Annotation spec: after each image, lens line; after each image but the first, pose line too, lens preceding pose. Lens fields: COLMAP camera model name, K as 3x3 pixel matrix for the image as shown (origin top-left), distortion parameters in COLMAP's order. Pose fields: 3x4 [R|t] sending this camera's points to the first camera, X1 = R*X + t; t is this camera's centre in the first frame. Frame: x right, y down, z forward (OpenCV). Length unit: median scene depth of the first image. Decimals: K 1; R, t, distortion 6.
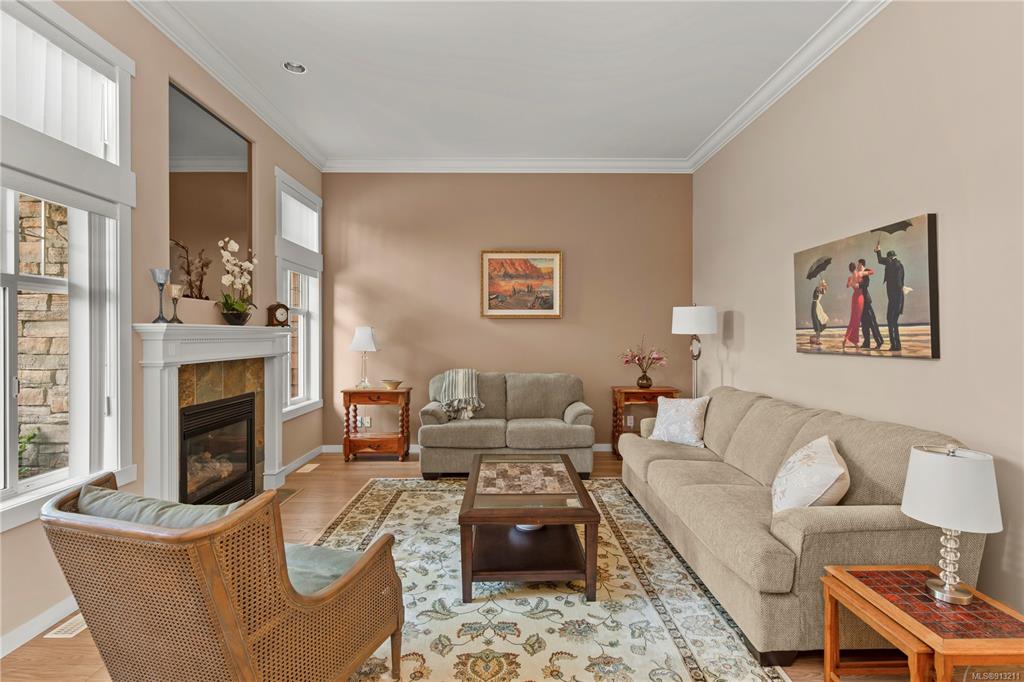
lens RADIAL K [[465.0, 0, 519.5], [0, 465.0, 335.0], [0, 0, 1]] dist [0.001072, -0.000113]
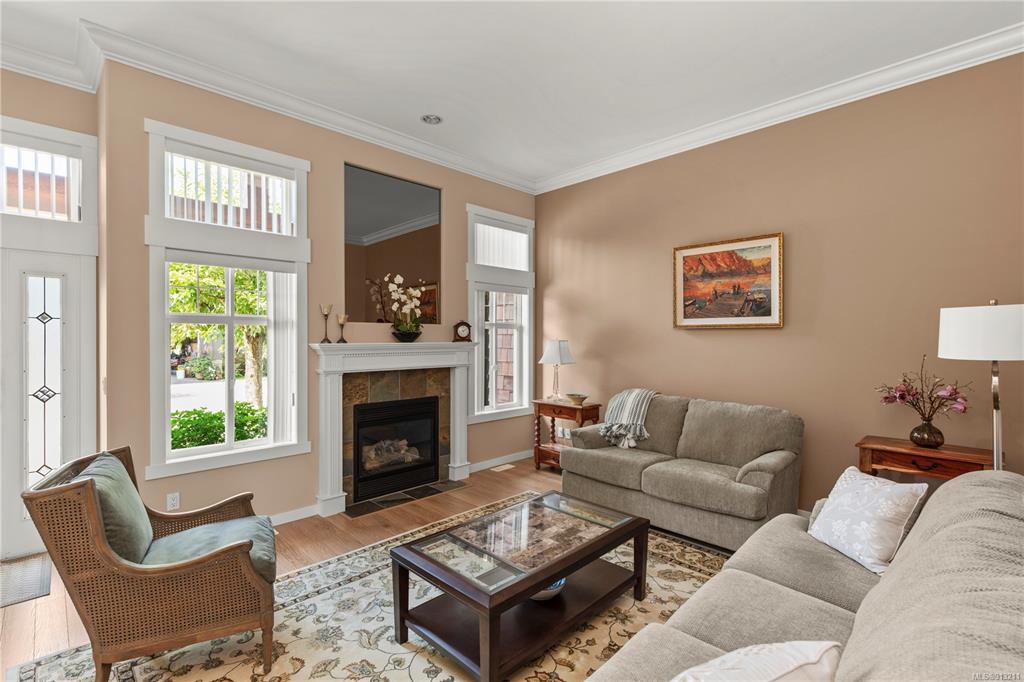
lens RADIAL K [[465.5, 0, 517.5], [0, 465.5, 340.3], [0, 0, 1]] dist [0.000923, 0.000035]
pose [[0.697880, 0.004548, -0.716200, 0.396040], [-0.001221, 0.999986, 0.005160, -0.026050], [0.716213, -0.002727, 0.697876, 0.274725]]
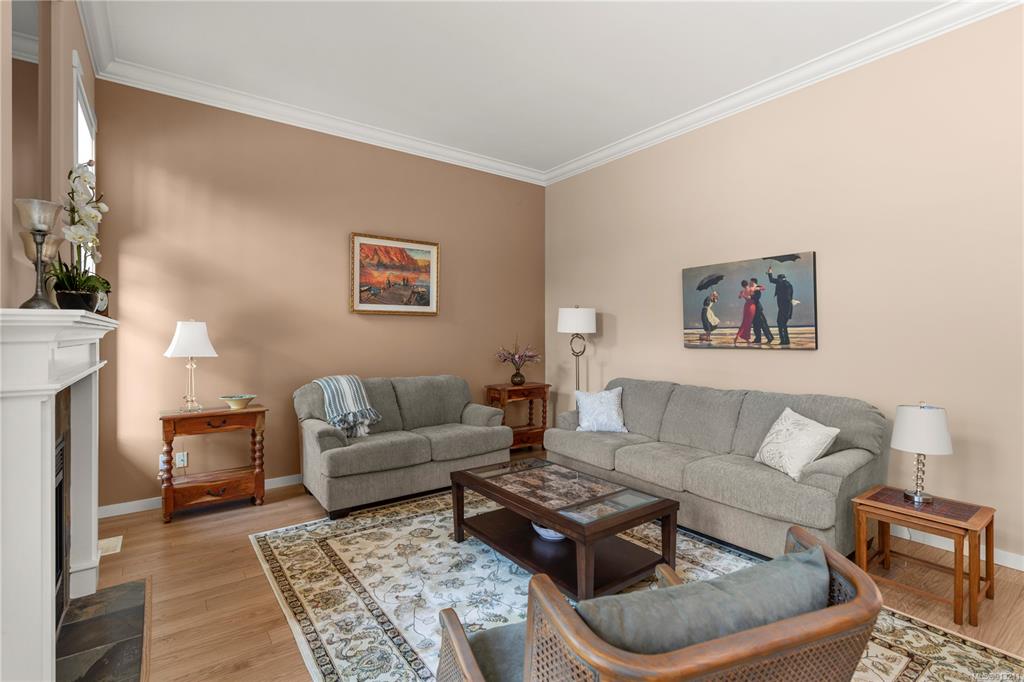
lens RADIAL K [[465.0, 0, 519.5], [0, 465.0, 335.0], [0, 0, 1]] dist [0.001072, -0.000113]
pose [[0.813757, -0.001150, 0.581204, -0.400523], [0.000370, 0.999999, 0.001461, 0.001211], [-0.581205, -0.000974, 0.813757, 0.184506]]
